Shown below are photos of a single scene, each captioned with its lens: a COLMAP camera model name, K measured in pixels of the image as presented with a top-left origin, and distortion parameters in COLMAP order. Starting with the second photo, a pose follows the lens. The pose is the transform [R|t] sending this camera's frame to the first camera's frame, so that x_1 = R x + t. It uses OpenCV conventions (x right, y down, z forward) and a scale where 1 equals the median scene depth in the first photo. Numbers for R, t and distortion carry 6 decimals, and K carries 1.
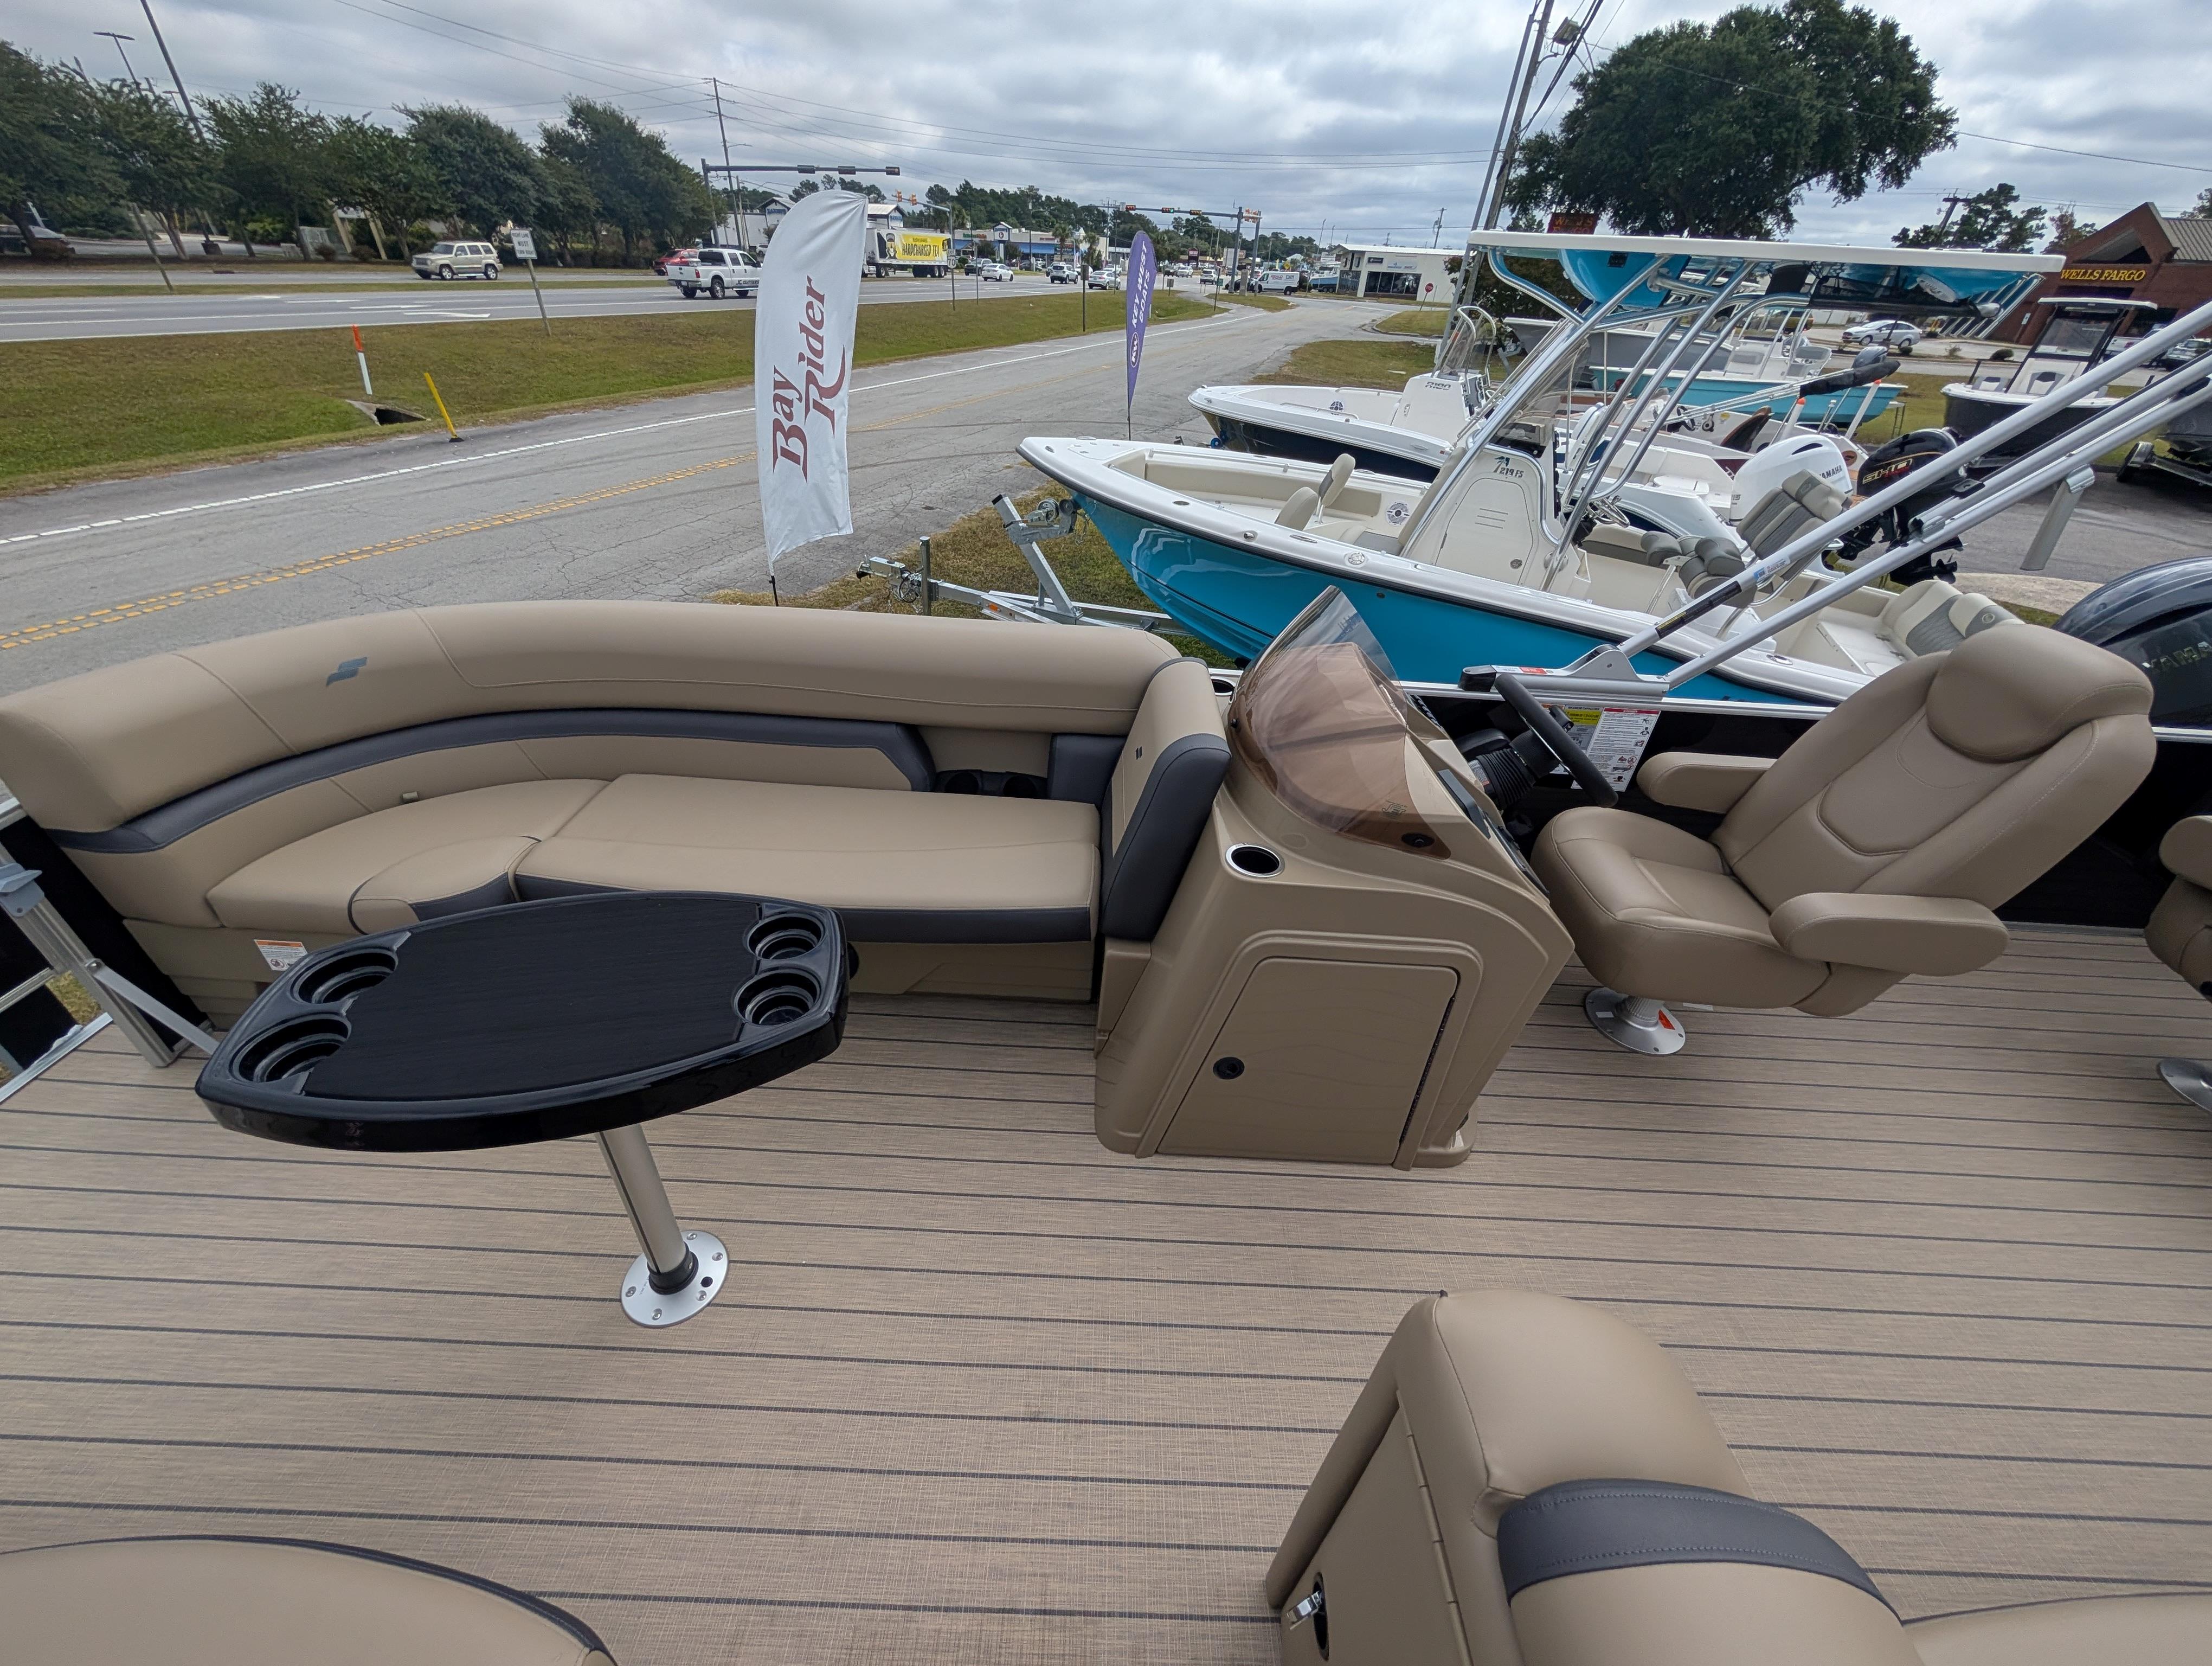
lens RADIAL K [[840.0, 0, 1110.2], [0, 840.0, 835.2], [0, 0, 1]] dist [0.000140, 0.000216]
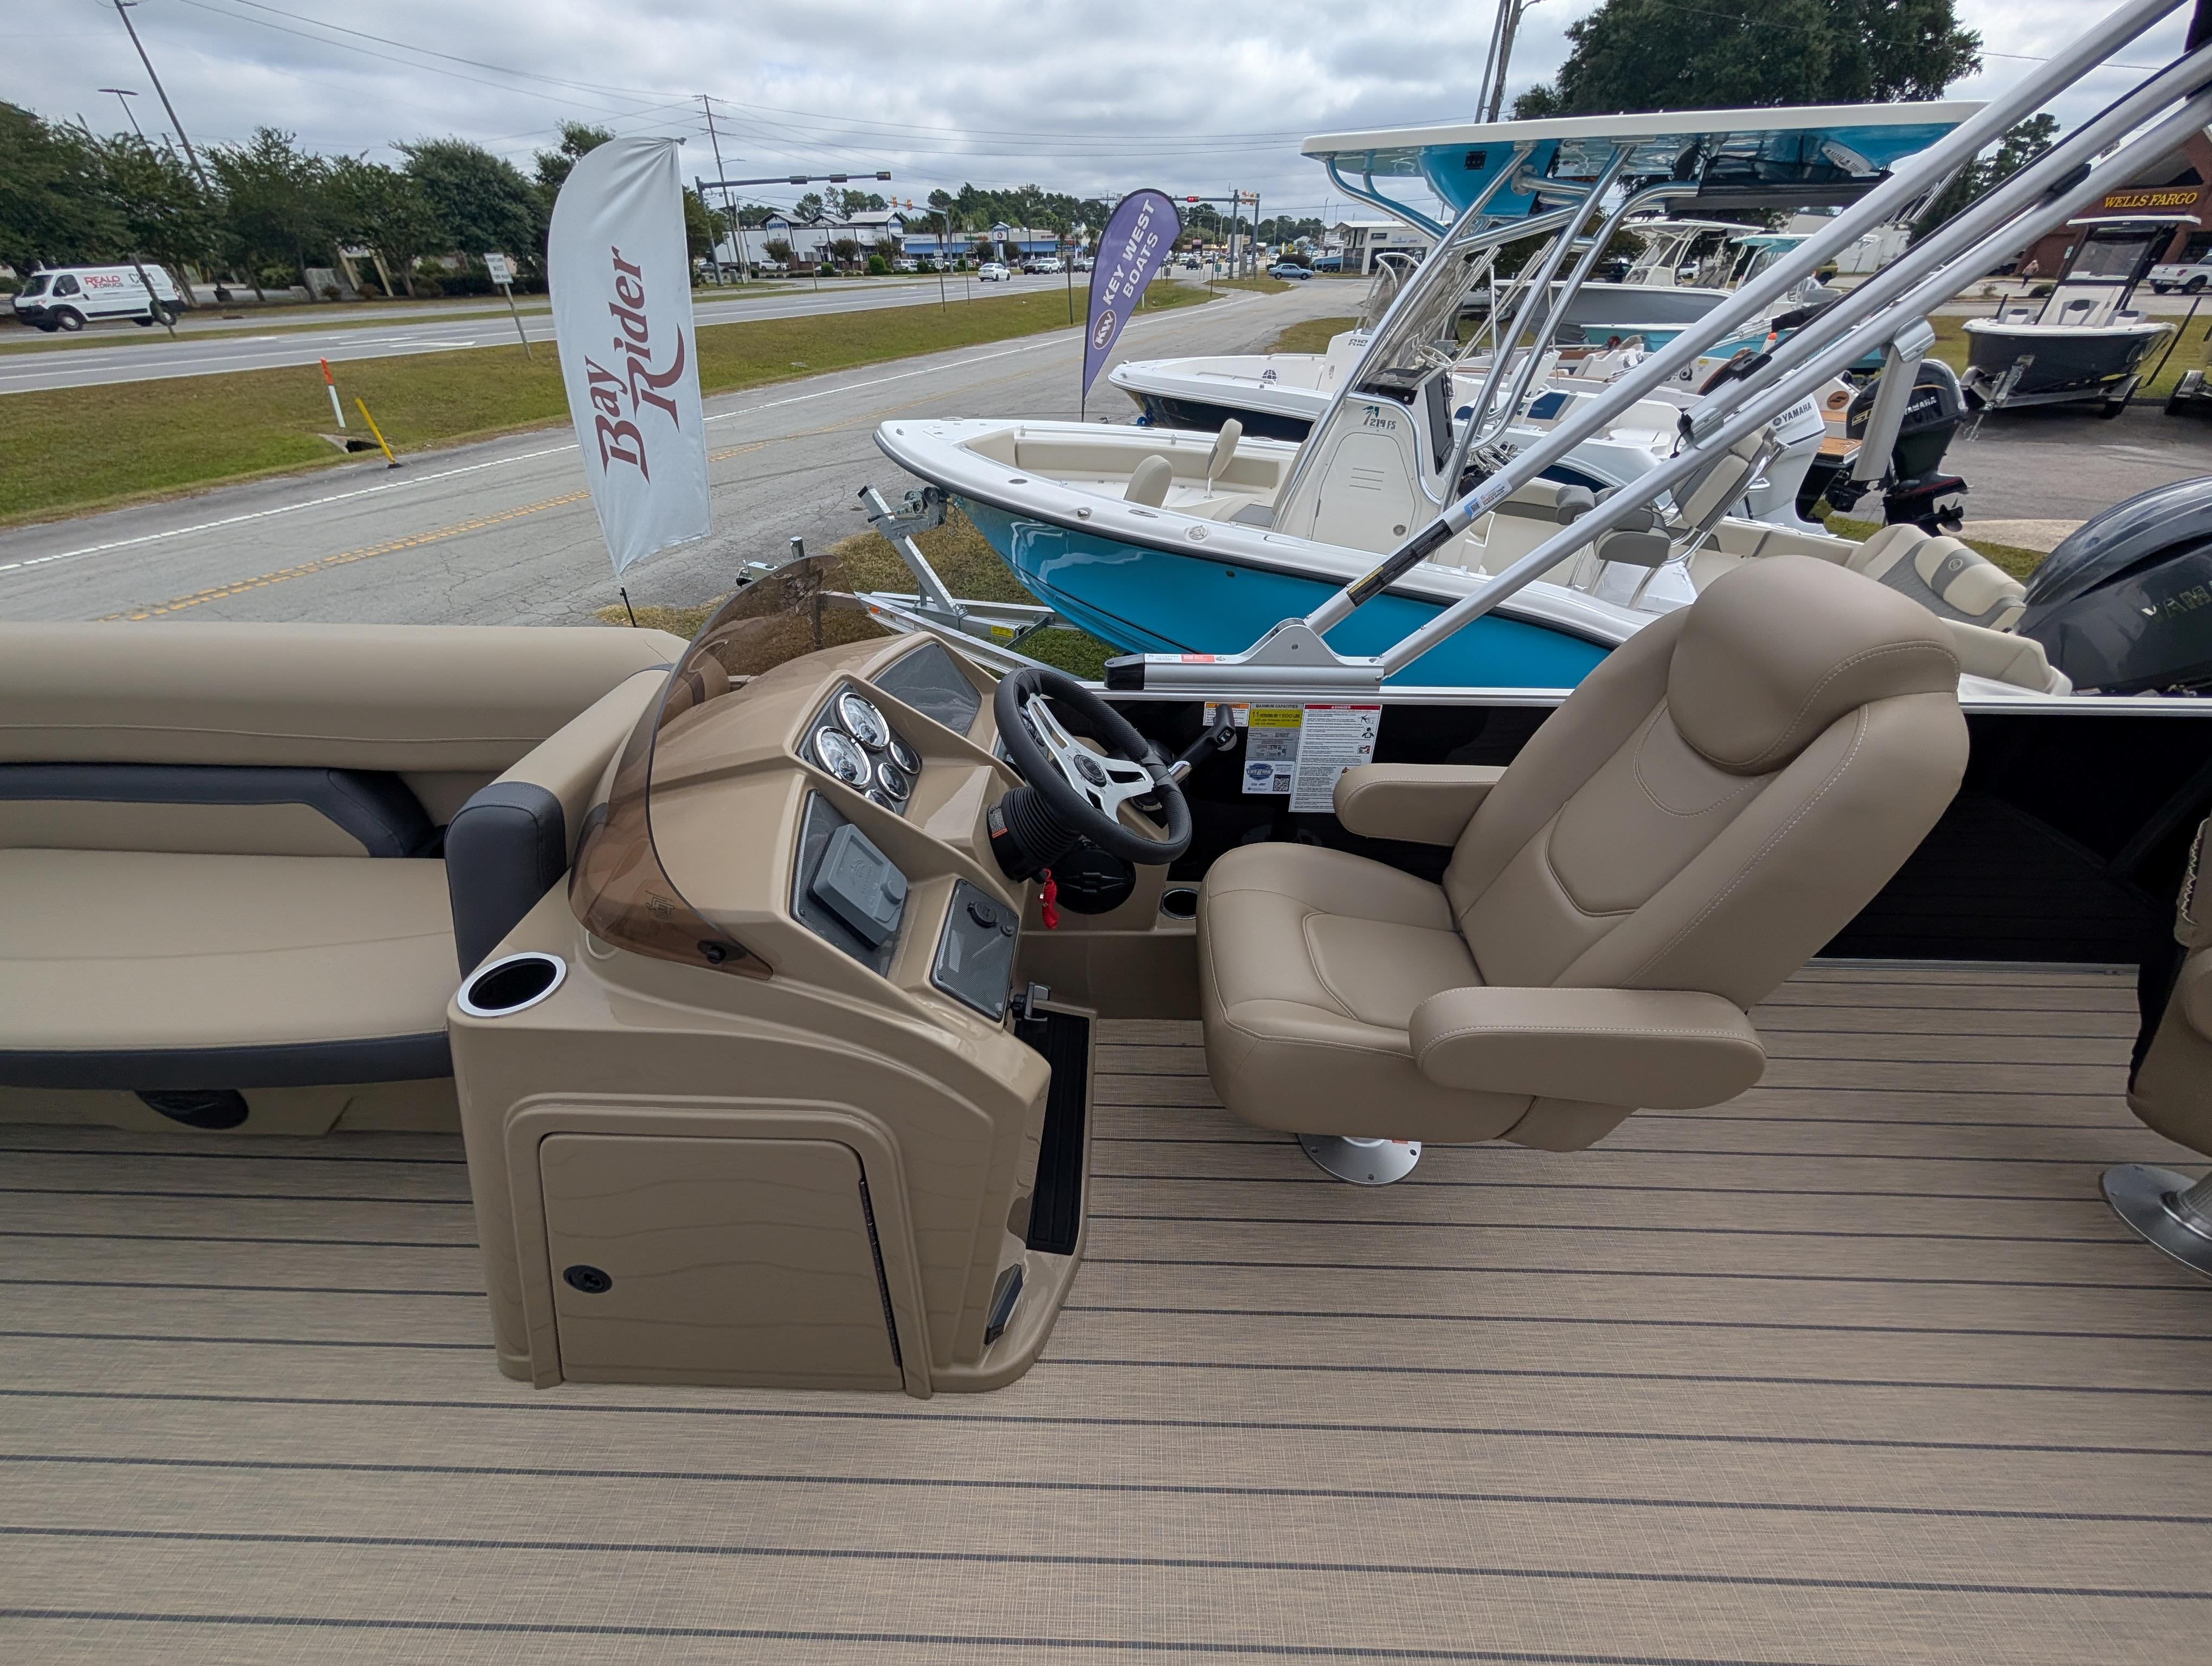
lens RADIAL K [[840.0, 0, 1110.9], [0, 840.0, 840.0], [0, 0, 1]] dist [0.000140, 0.000216]
pose [[0.998650, -0.039130, -0.034173, 0.132495], [0.039394, 0.999199, 0.007088, -0.013590], [0.033868, -0.008425, 0.999391, 0.078658]]
